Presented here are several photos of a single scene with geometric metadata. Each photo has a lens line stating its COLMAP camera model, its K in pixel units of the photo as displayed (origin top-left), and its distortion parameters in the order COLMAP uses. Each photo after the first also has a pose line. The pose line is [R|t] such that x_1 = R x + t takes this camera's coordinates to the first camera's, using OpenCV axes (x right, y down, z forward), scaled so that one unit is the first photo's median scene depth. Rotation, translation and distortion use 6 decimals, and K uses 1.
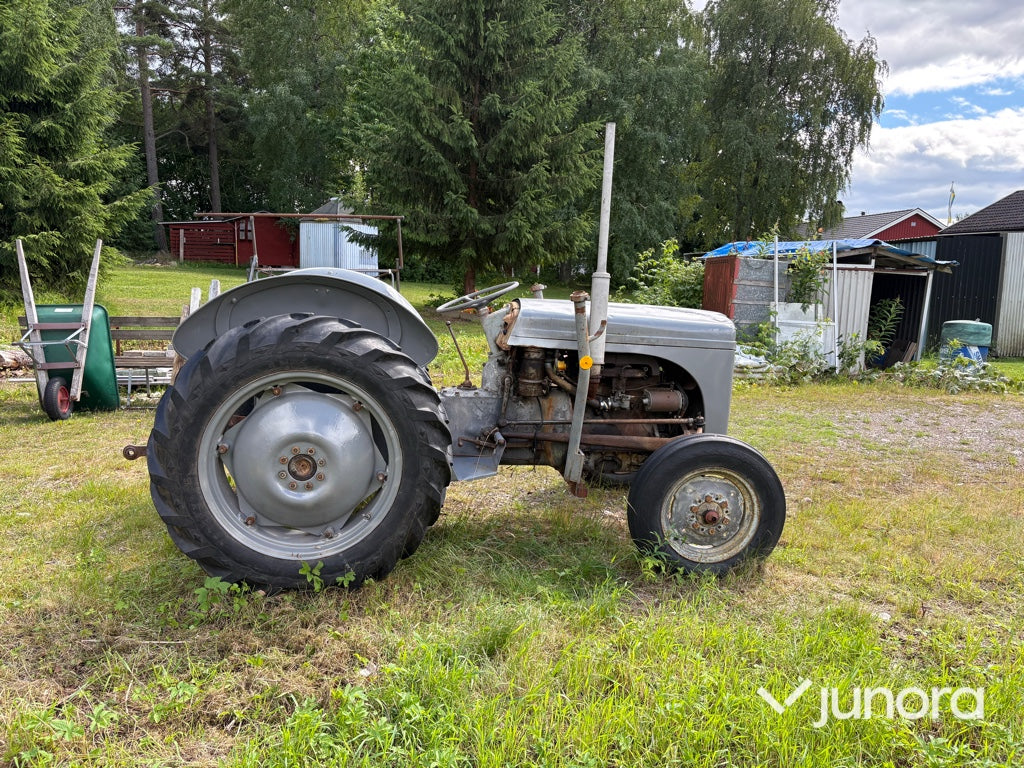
lens RADIAL K [[771.2, 0, 512.0], [0, 771.2, 384.0], [0, 0, 1]] dist [0.047651, -0.055634]
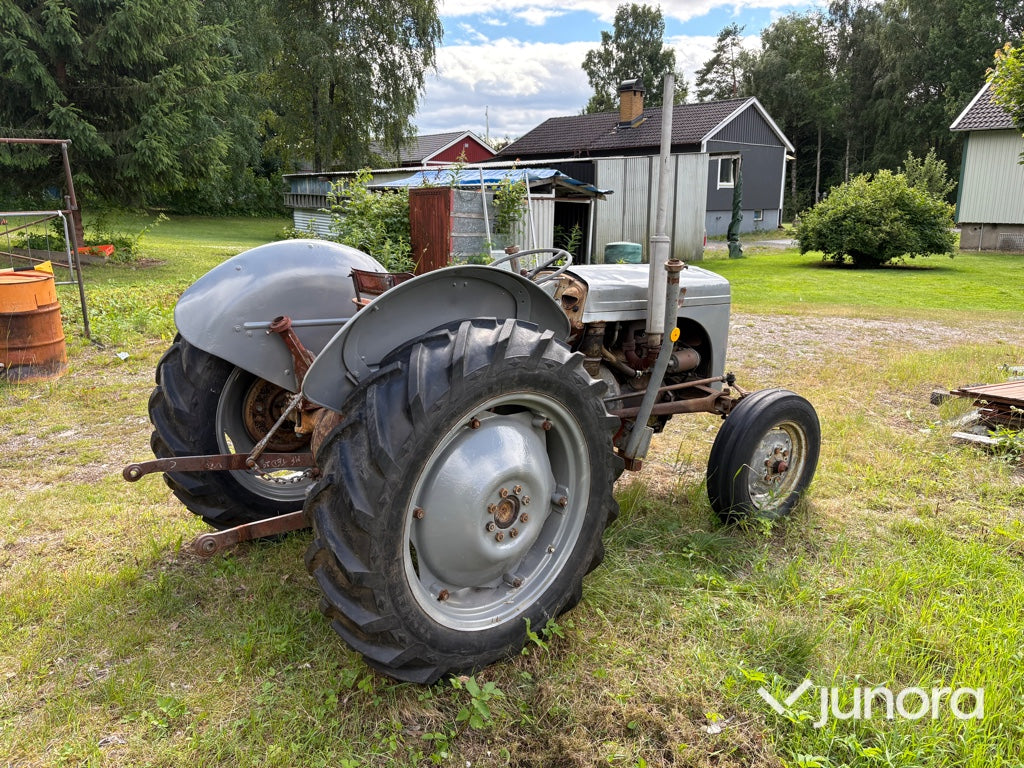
lens RADIAL K [[776.8, 0, 509.4], [0, 776.8, 381.0], [0, 0, 1]] dist [0.047092, -0.045479]
pose [[0.841196, -0.142692, 0.521563, -0.196516], [0.090432, 0.988093, 0.124475, -0.036765], [-0.533115, -0.057542, 0.844084, 0.098864]]
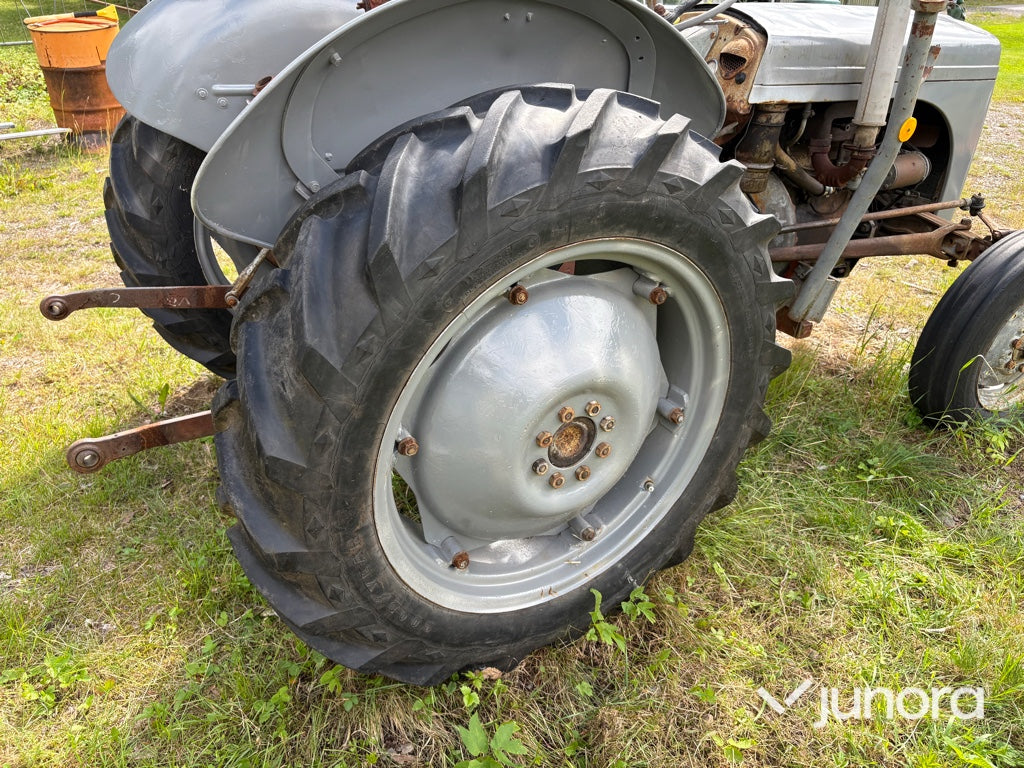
lens RADIAL K [[783.1, 0, 513.6], [0, 783.1, 387.0], [0, 0, 1]] dist [0.042496, -0.050542]
pose [[0.926336, -0.195932, 0.321732, -0.132428], [0.064956, 0.924375, 0.375914, -0.030213], [-0.371055, -0.327324, 0.869009, 0.182165]]
